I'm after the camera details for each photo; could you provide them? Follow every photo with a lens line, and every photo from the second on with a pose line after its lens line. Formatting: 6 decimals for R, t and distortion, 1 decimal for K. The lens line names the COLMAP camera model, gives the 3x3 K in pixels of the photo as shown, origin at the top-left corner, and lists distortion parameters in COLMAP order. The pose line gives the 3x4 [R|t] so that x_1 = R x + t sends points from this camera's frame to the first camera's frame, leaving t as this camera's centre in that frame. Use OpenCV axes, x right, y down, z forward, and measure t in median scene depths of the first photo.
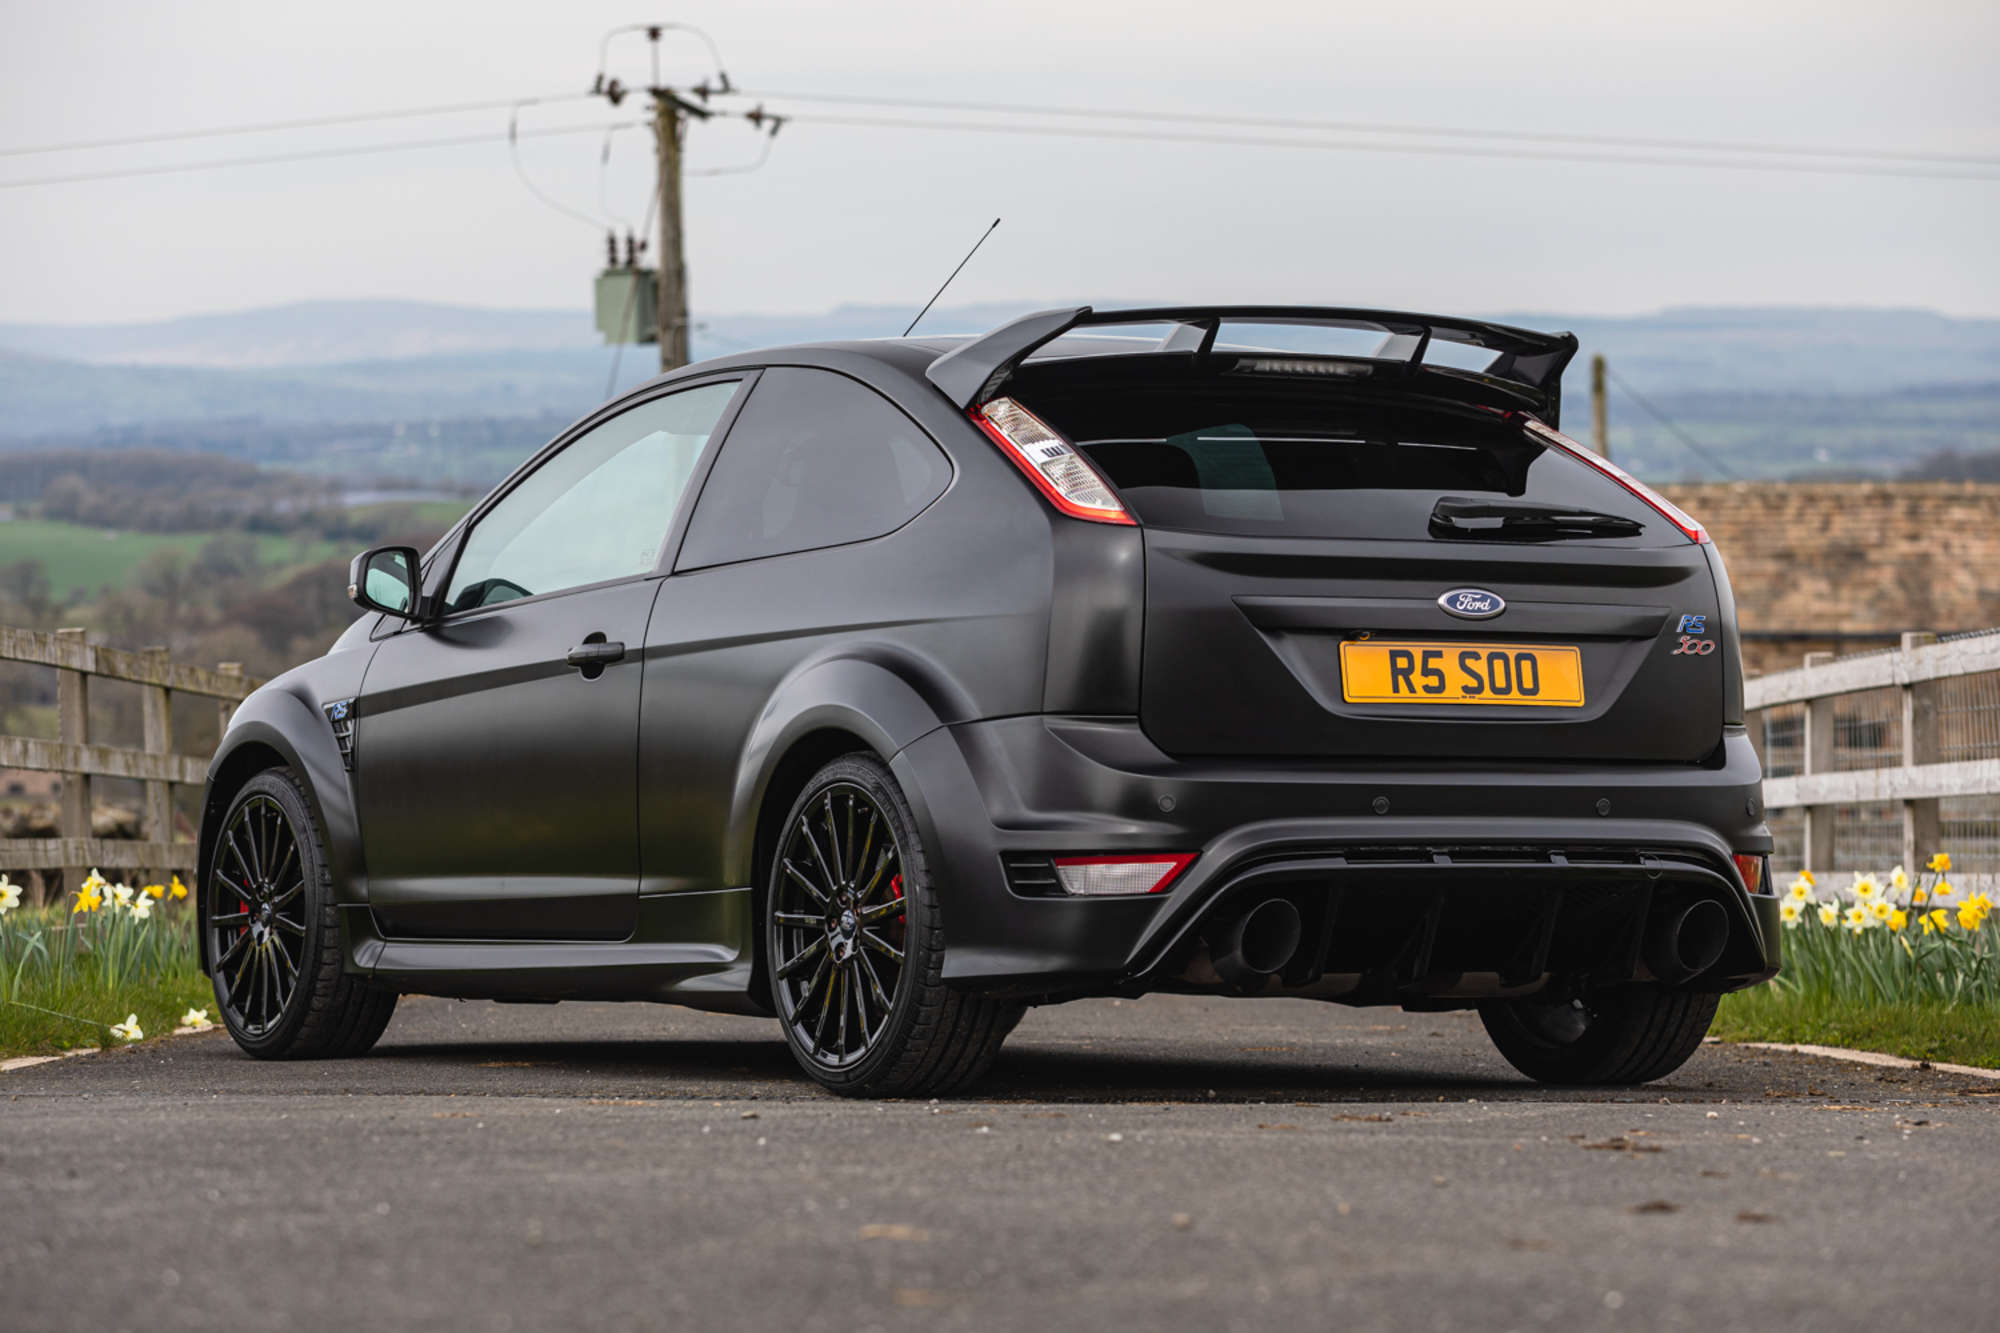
lens RADIAL K [[6033.8, 0, 1000.0], [0, 6033.8, 666.5], [0, 0, 1]] dist [-0.079750, 0.048228]
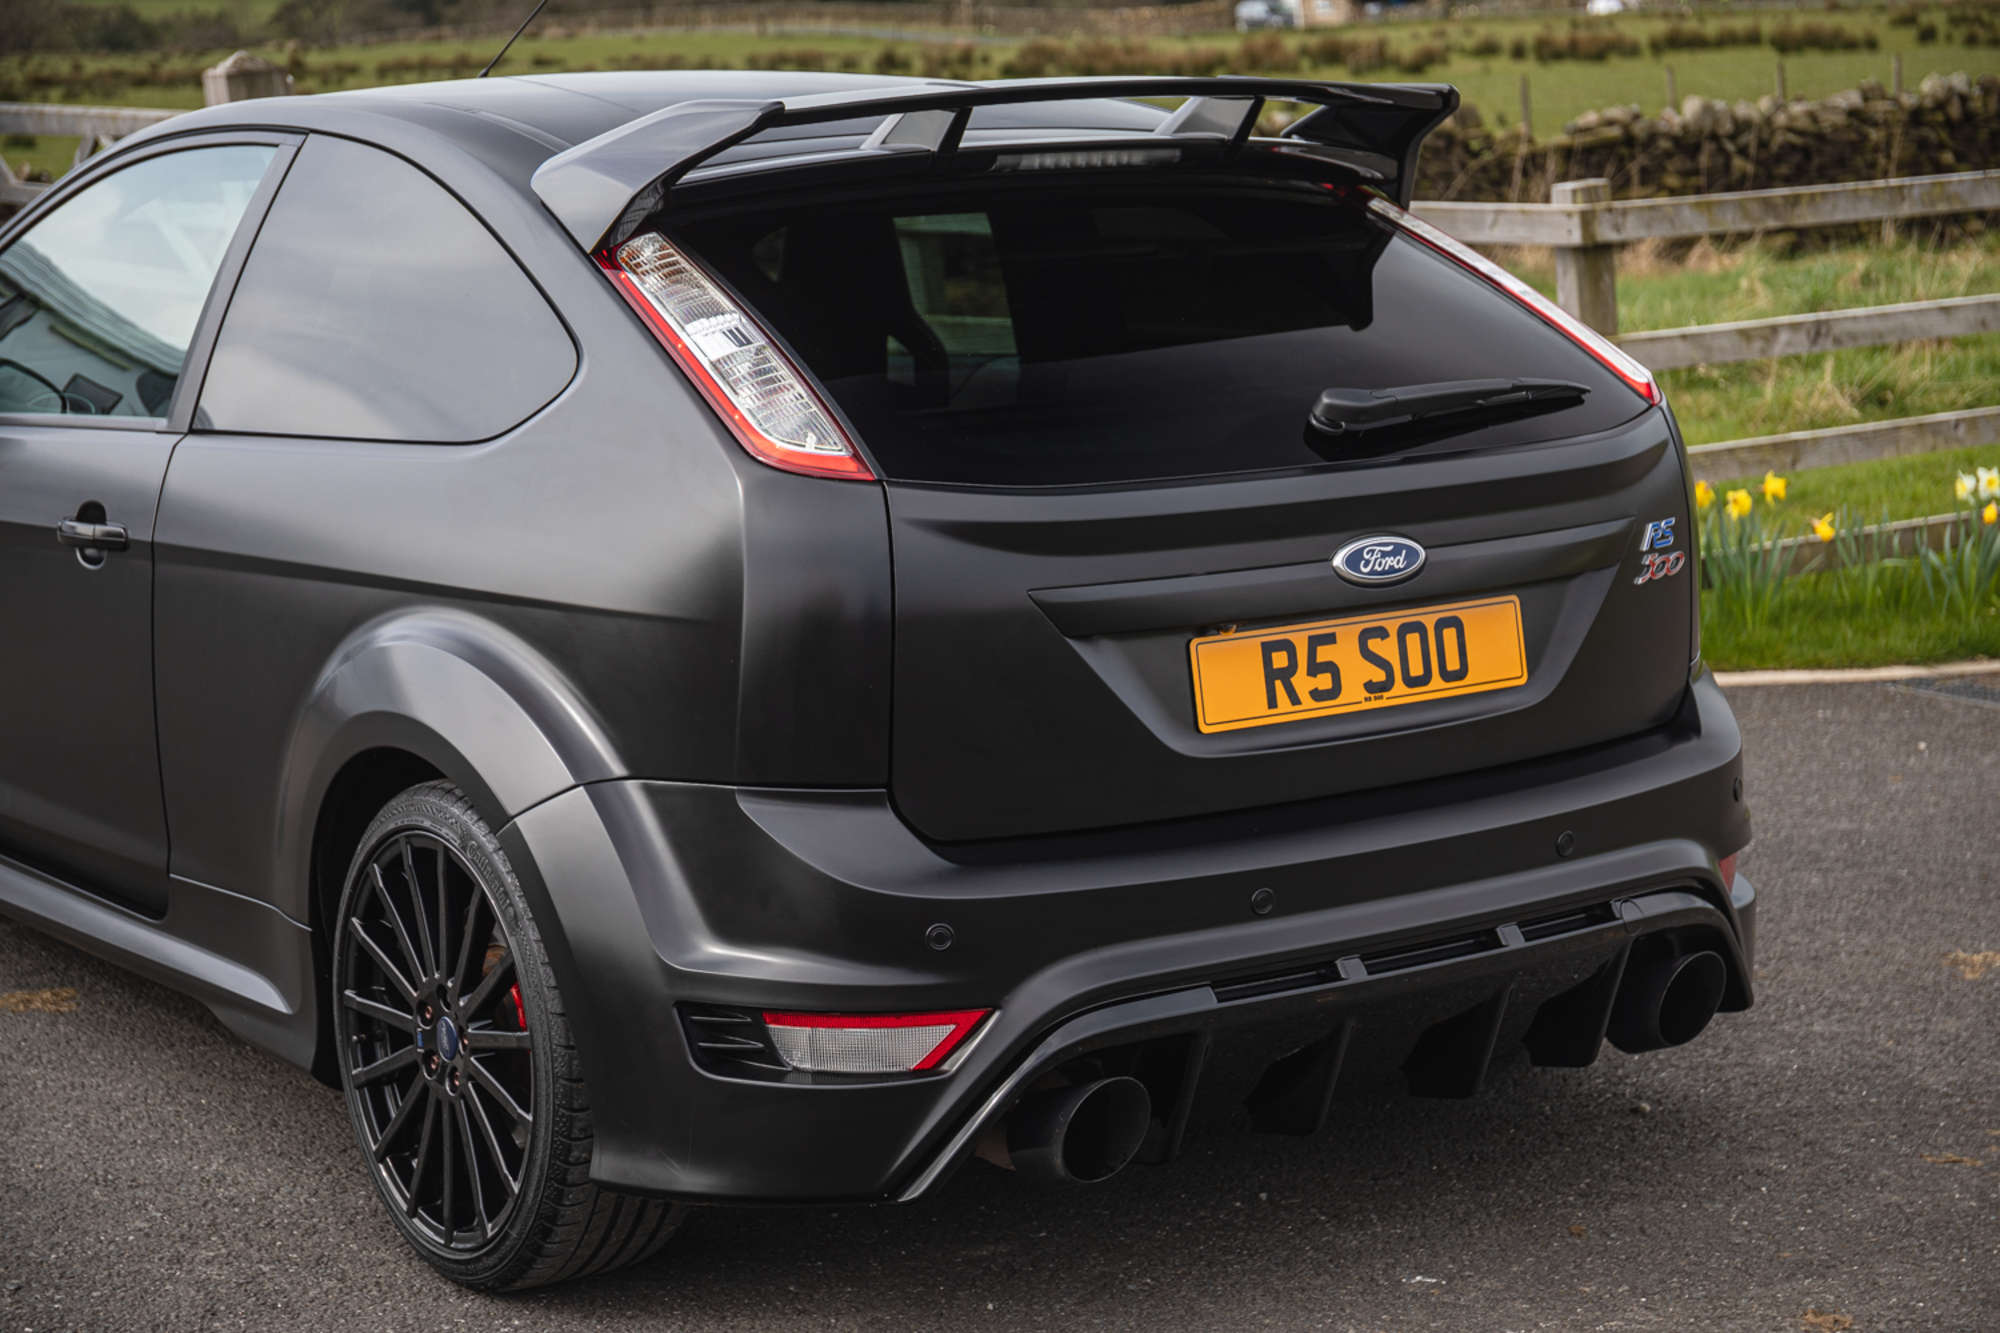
lens RADIAL K [[3646.2, 0, 1000.0], [0, 3646.2, 666.5], [0, 0, 1]] dist [0.067996, 0.061246]
pose [[0.994405, -0.036577, 0.099104, -0.002839], [0.017602, 0.982399, 0.185964, -0.073597], [-0.104162, -0.183179, 0.977546, 0.611357]]
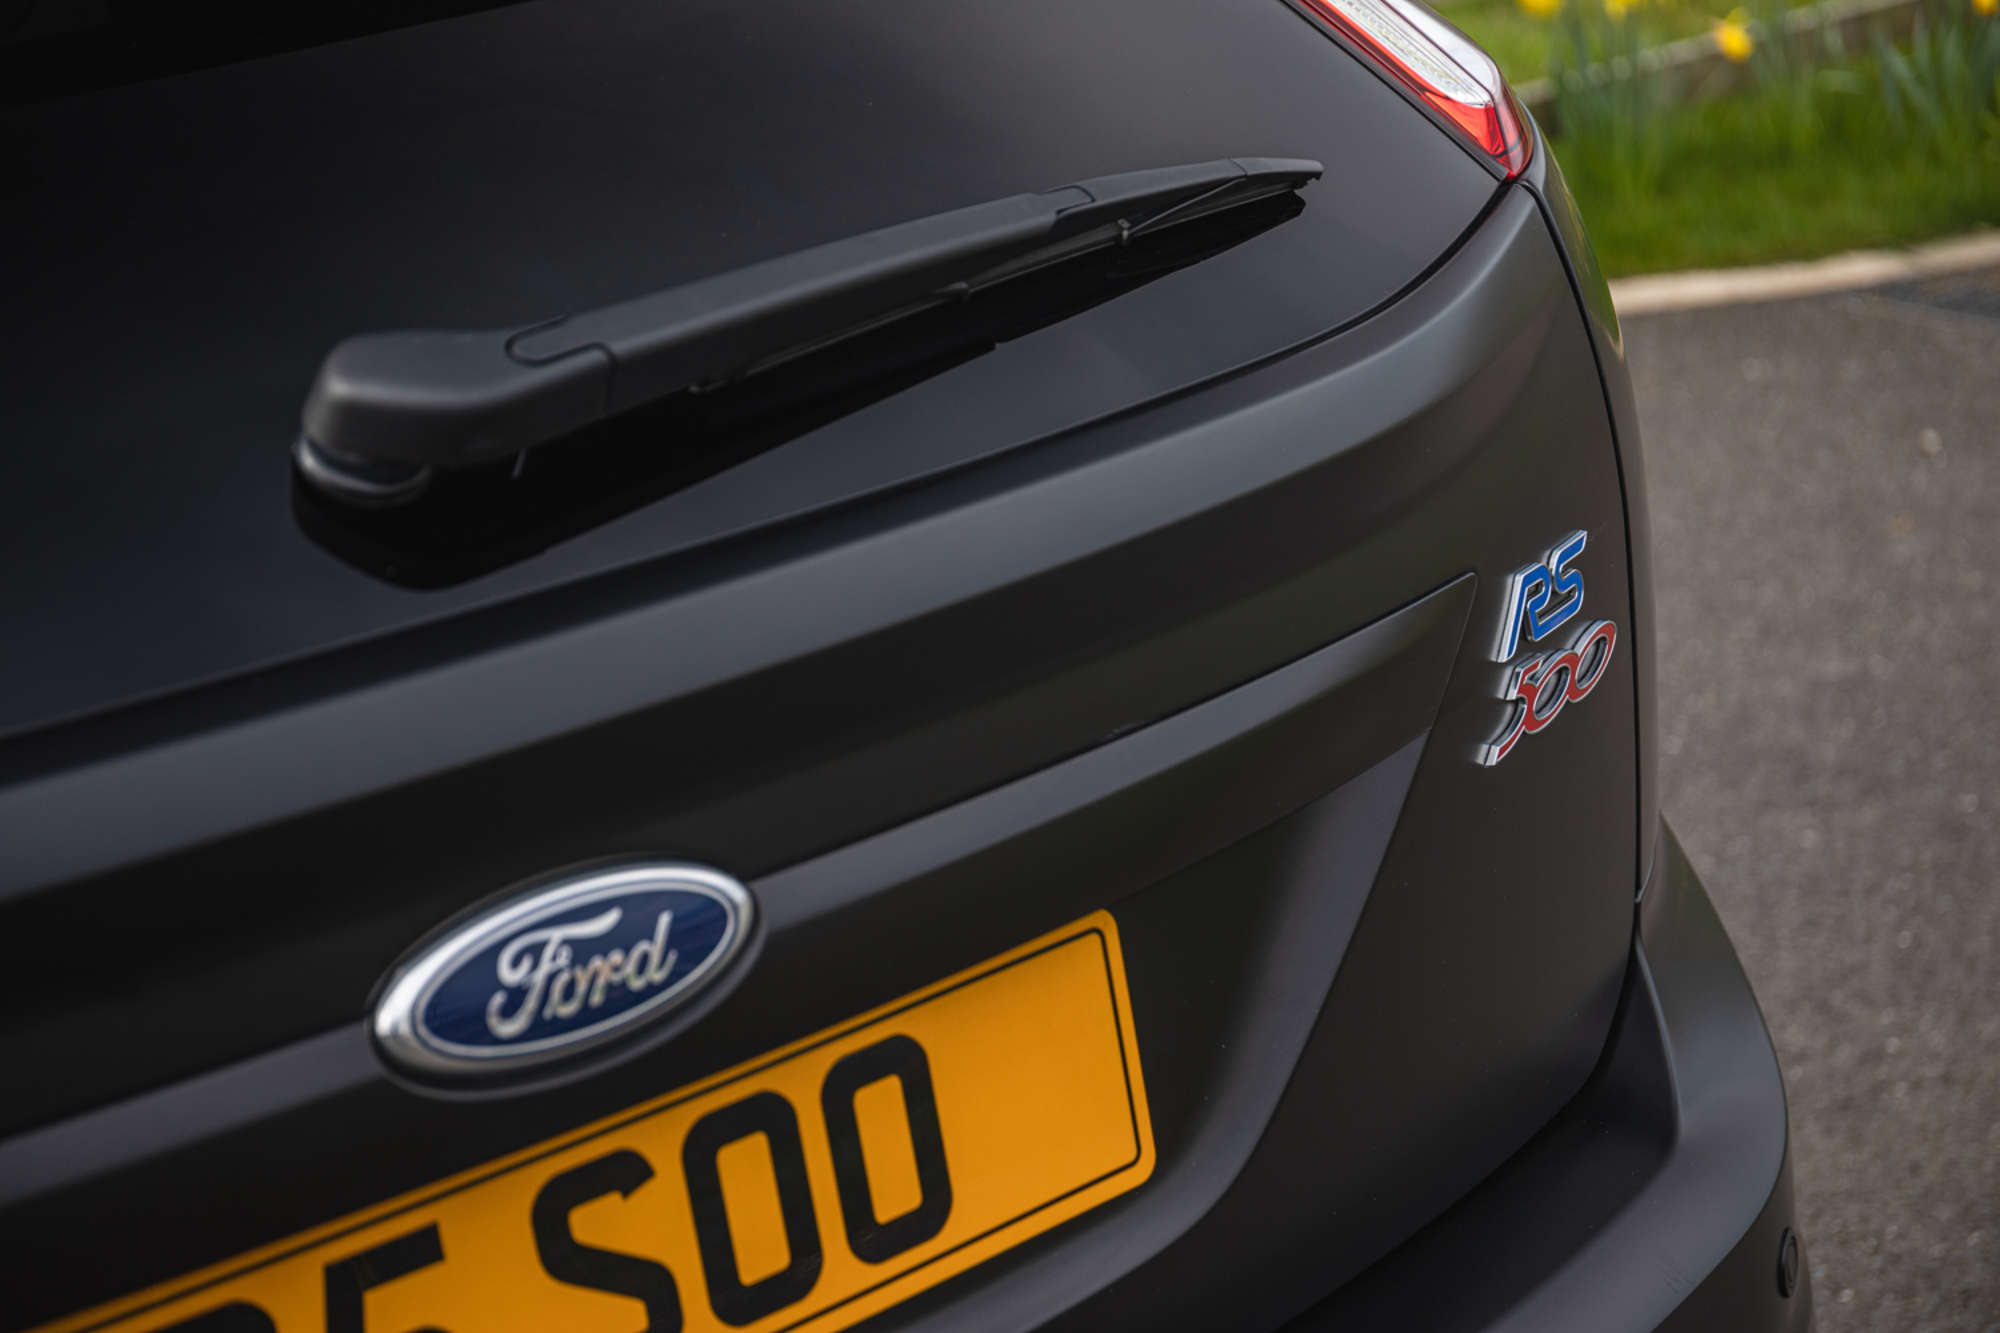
lens RADIAL K [[3725.5, 0, 1001.5], [0, 3725.5, 718.9], [0, 0, 1]] dist [-0.019286, 1.482021]
pose [[0.983510, -0.119670, 0.135597, 0.076437], [0.064299, 0.932158, 0.356296, -0.056370], [-0.169036, -0.341702, 0.924482, 0.894396]]
